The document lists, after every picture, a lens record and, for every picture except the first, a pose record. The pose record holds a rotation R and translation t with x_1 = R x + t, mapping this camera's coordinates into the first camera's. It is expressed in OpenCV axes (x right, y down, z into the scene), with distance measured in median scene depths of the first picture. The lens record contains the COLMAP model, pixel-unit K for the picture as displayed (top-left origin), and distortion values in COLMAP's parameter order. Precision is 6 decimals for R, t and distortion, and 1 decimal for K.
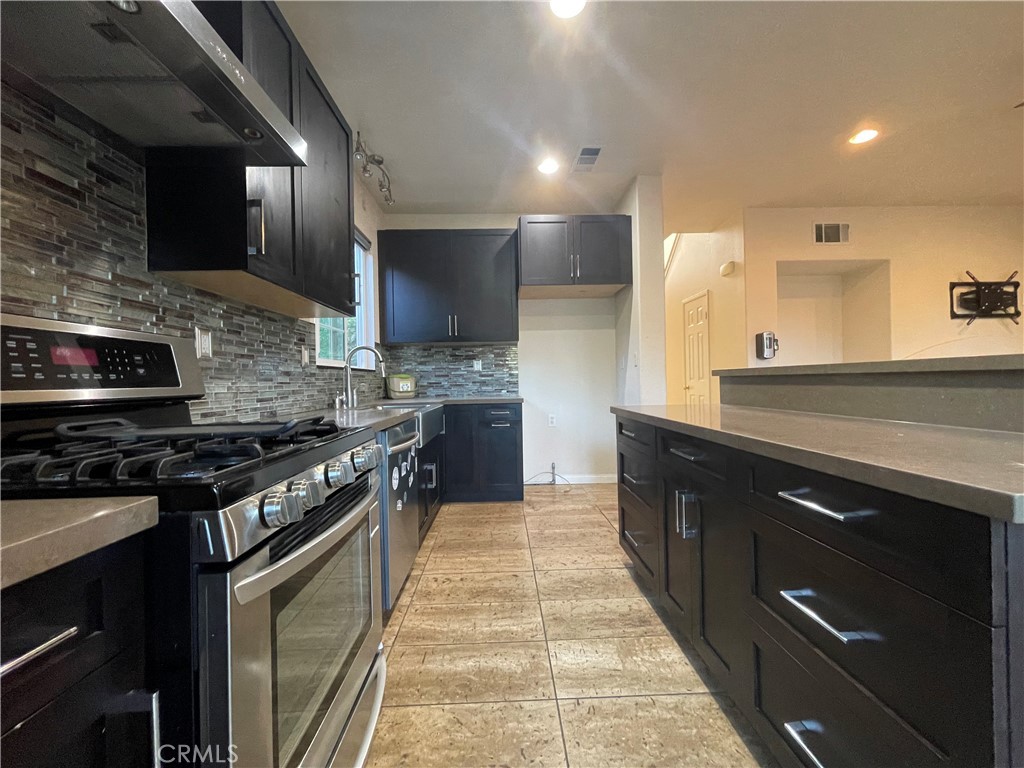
lens RADIAL K [[414.9, 0, 513.4], [0, 414.9, 382.3], [0, 0, 1]] dist [-0.002316, -0.000513]
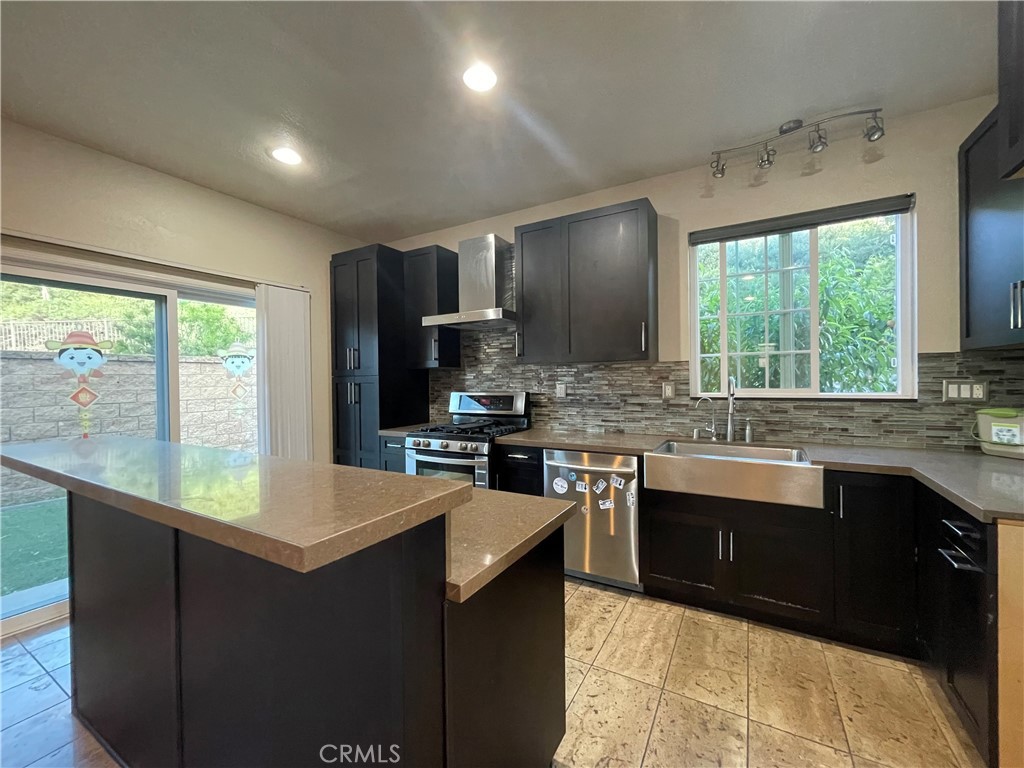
lens RADIAL K [[414.9, 0, 513.4], [0, 414.9, 382.3], [0, 0, 1]] dist [-0.002316, -0.000513]
pose [[-0.524963, 0.032768, -0.850494, 0.476216], [0.021265, 0.999452, 0.025382, -0.077565], [0.850859, -0.004762, -0.525372, 0.761689]]
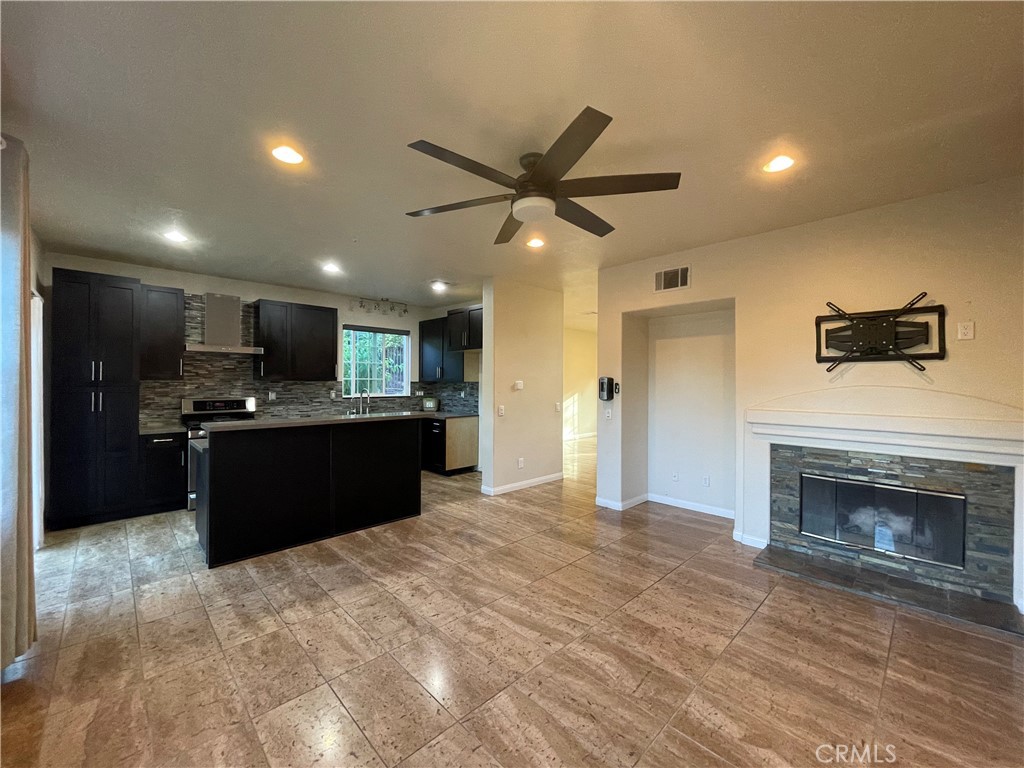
lens RADIAL K [[414.9, 0, 513.4], [0, 414.9, 382.3], [0, 0, 1]] dist [-0.002316, -0.000513]
pose [[0.677359, 0.023947, -0.735263, 1.341450], [-0.020805, 0.999694, 0.013393, -0.122025], [0.735358, 0.006225, 0.677650, 0.034060]]
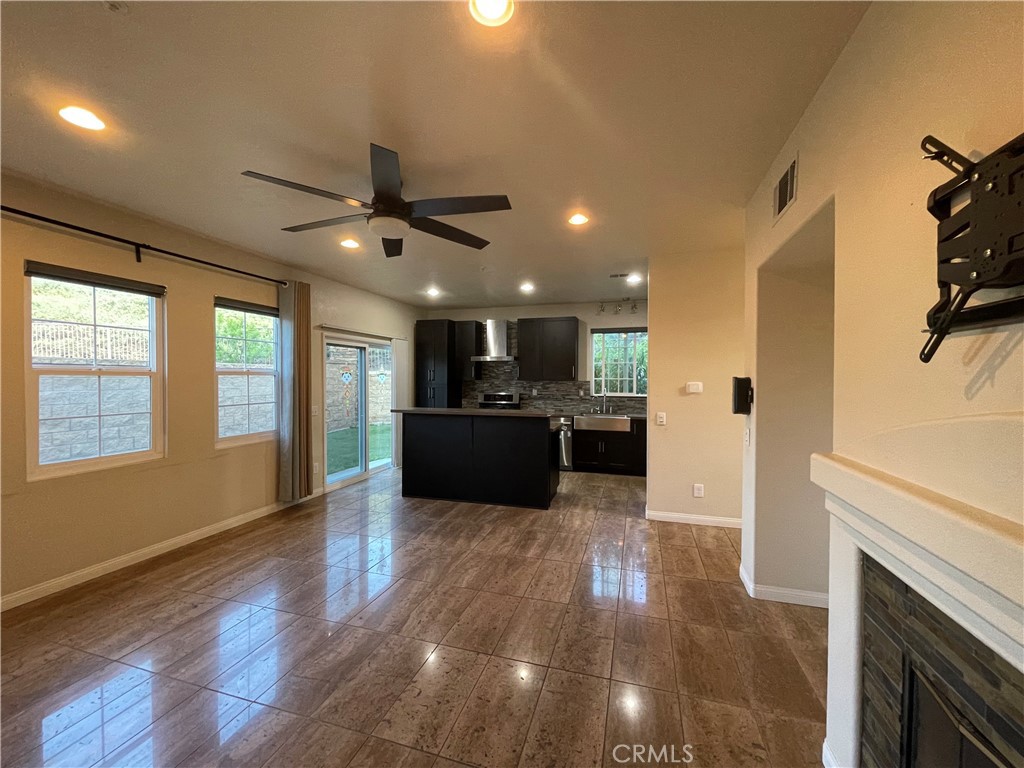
lens RADIAL K [[414.9, 0, 513.4], [0, 414.9, 382.3], [0, 0, 1]] dist [-0.002316, -0.000513]
pose [[-0.317891, 0.029494, -0.947668, 1.485443], [-0.000980, 0.999505, 0.031436, -0.140645], [0.948127, 0.010922, -0.317705, 0.895366]]
